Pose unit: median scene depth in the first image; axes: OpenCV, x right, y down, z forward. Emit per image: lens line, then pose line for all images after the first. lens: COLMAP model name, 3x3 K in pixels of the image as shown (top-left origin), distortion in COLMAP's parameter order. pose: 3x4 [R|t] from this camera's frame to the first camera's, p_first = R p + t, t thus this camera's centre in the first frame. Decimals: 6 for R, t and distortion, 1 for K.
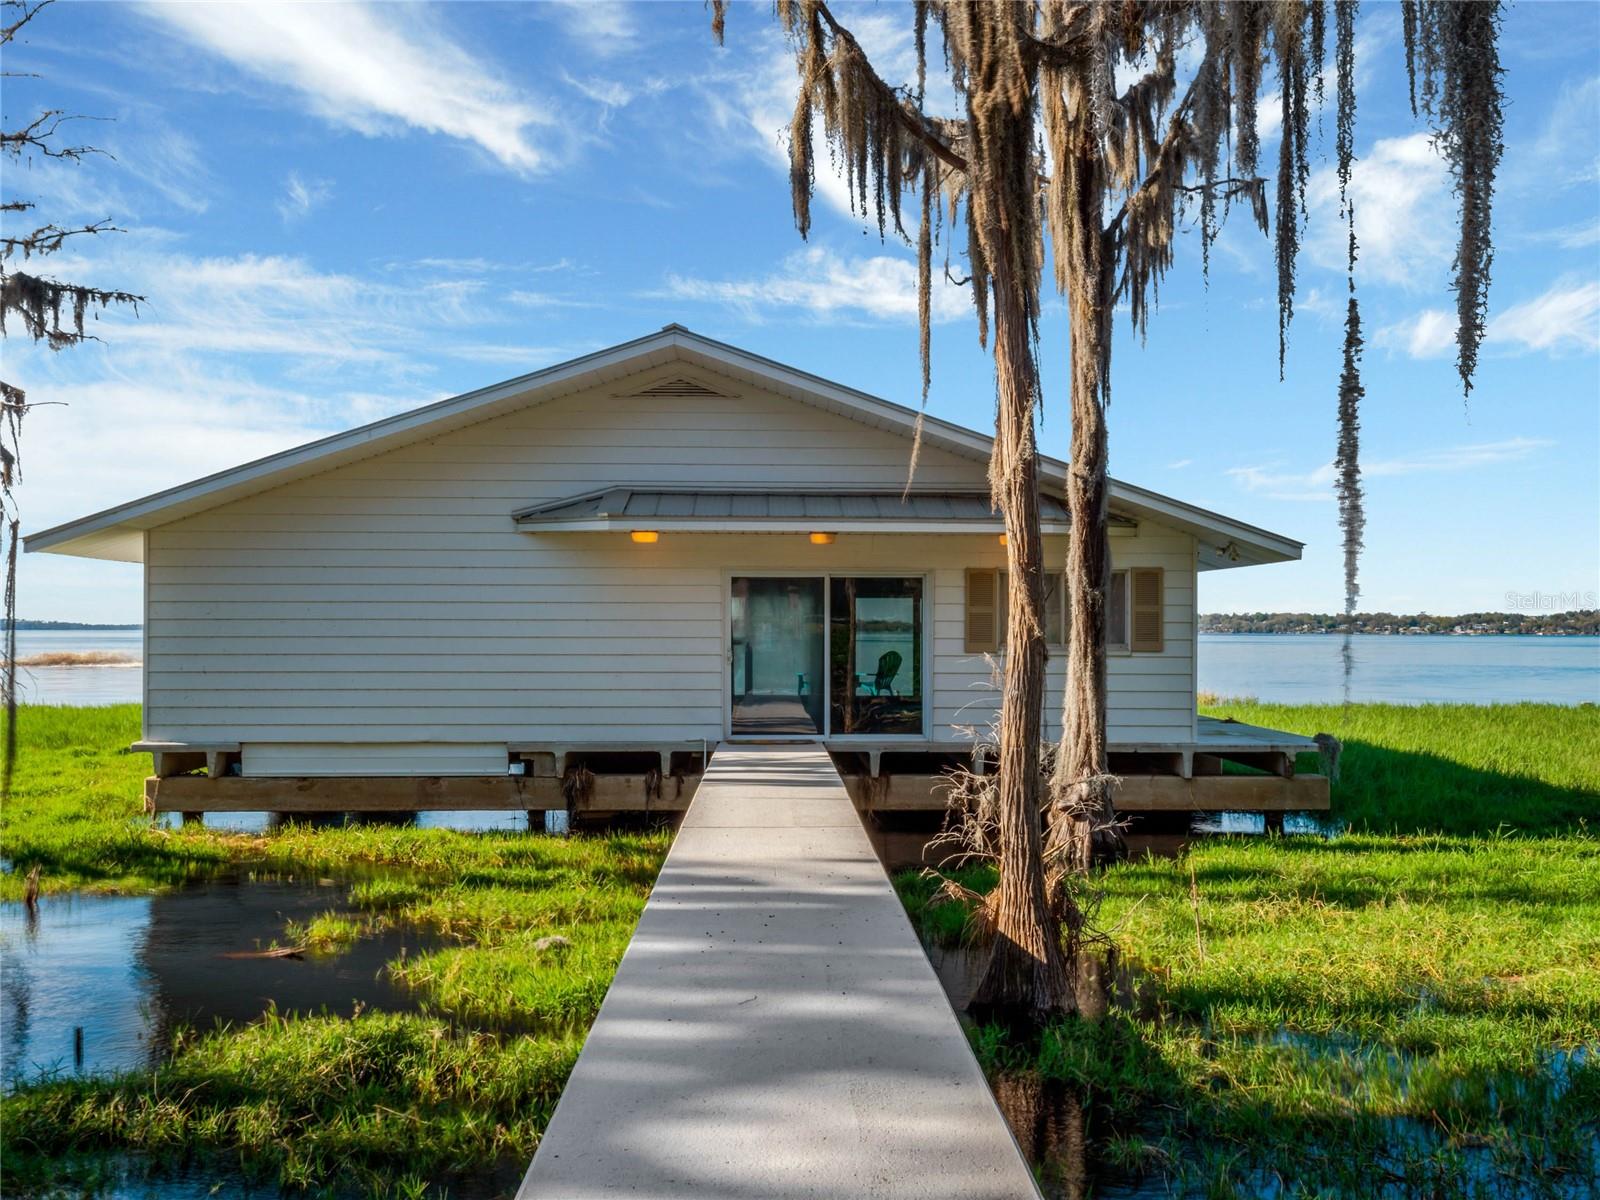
lens RADIAL K [[1369.3, 0, 800.0], [0, 1369.3, 600.0], [0, 0, 1]] dist [-0.000846, -0.002070]
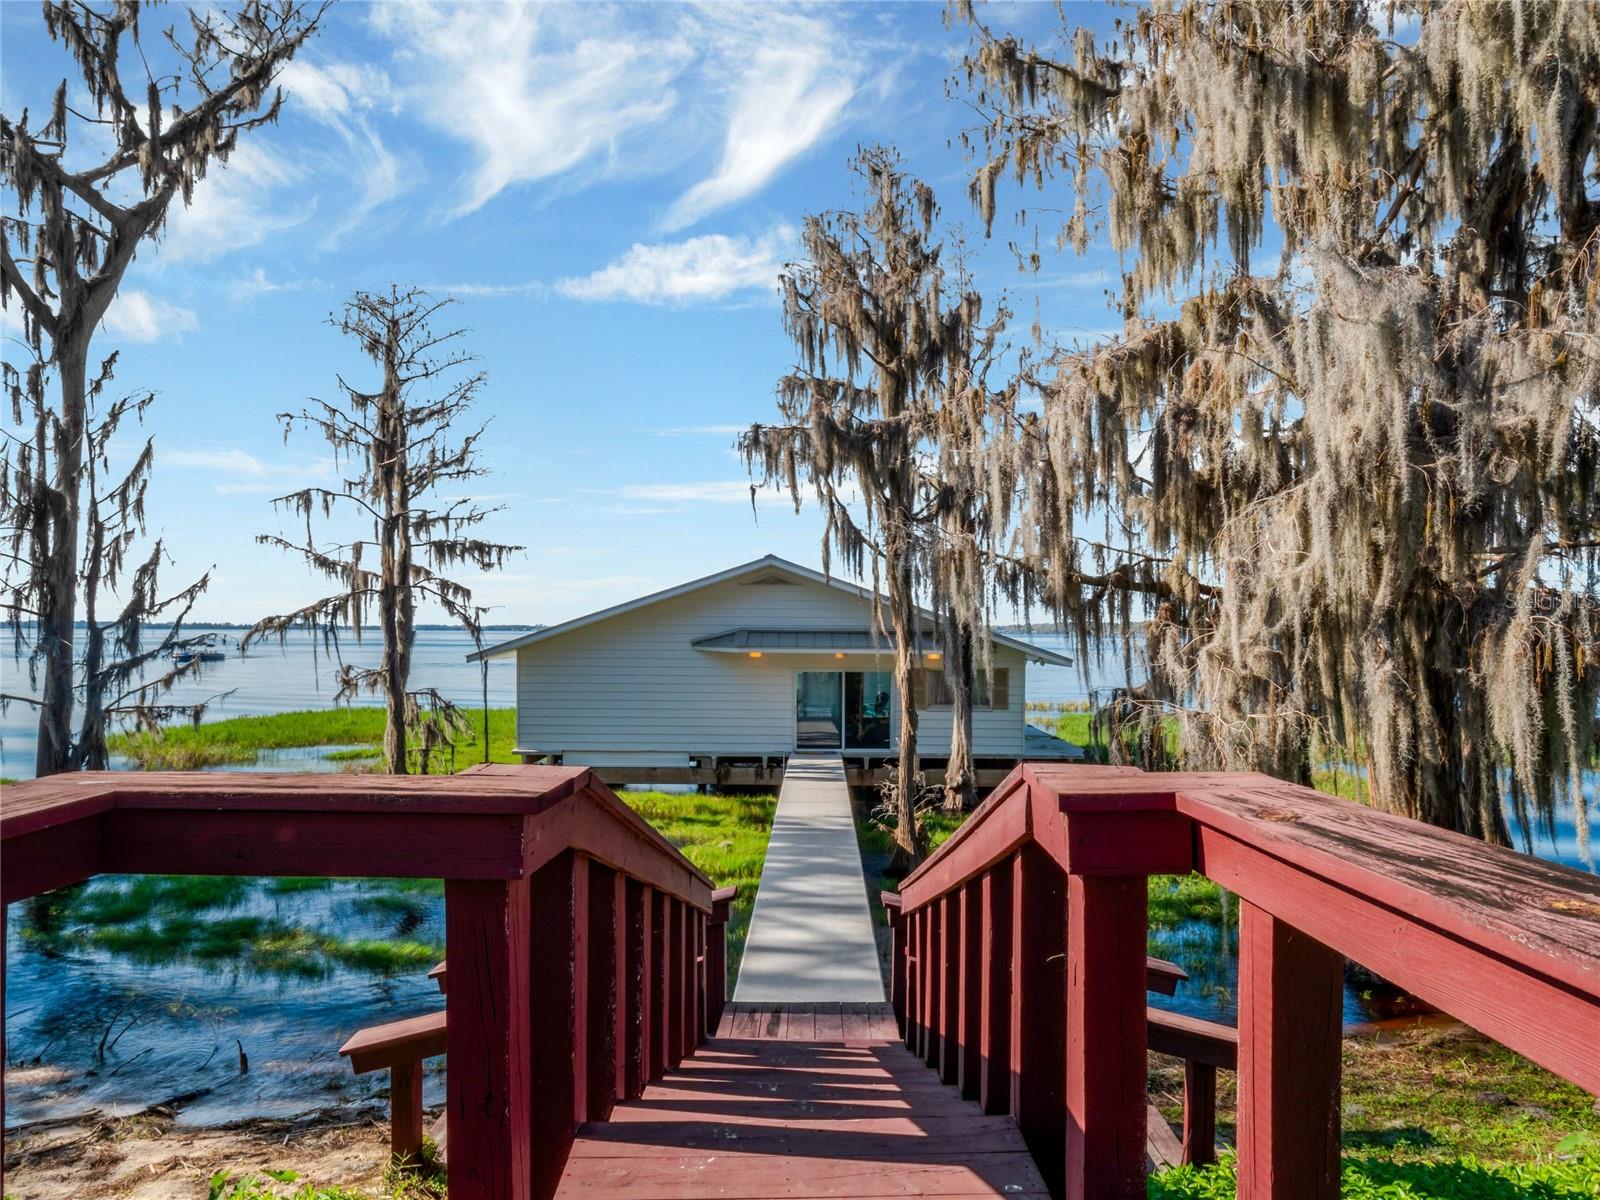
lens RADIAL K [[1046.6, 0, 800.0], [0, 1046.6, 600.0], [0, 0, 1]] dist [-0.000323, 0.000005]
pose [[0.999131, 0.002042, -0.041636, 0.021480], [-0.001855, 0.999988, 0.004528, -0.142069], [0.041645, -0.004447, 0.999123, -0.616237]]
